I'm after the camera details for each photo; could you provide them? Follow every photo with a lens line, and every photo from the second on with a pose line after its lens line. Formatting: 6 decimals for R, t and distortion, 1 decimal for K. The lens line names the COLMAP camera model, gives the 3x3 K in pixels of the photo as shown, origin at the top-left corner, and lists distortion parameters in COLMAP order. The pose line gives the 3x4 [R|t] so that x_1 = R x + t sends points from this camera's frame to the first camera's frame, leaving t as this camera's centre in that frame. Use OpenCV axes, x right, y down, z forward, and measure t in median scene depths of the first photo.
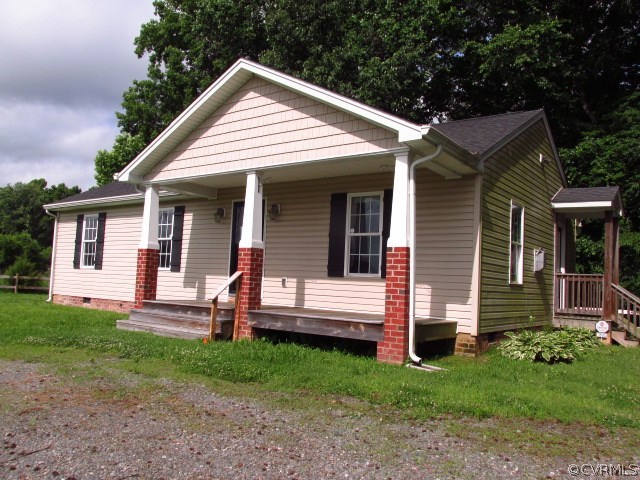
lens RADIAL K [[536.9, 0, 321.3], [0, 536.9, 284.9], [0, 0, 1]] dist [-0.051311, -0.001757]
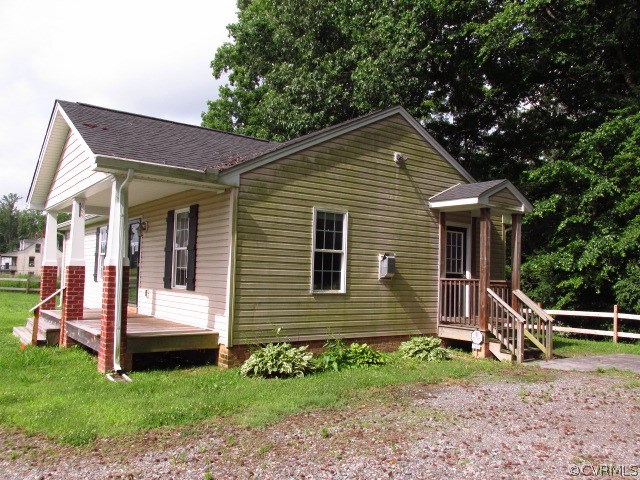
lens RADIAL K [[536.9, 0, 321.3], [0, 536.9, 284.9], [0, 0, 1]] dist [-0.051311, -0.001757]
pose [[0.957927, -0.016610, -0.286533, 0.542182], [0.017307, 0.999850, -0.000100, -0.014651], [0.286491, -0.004863, 0.958071, 0.052270]]
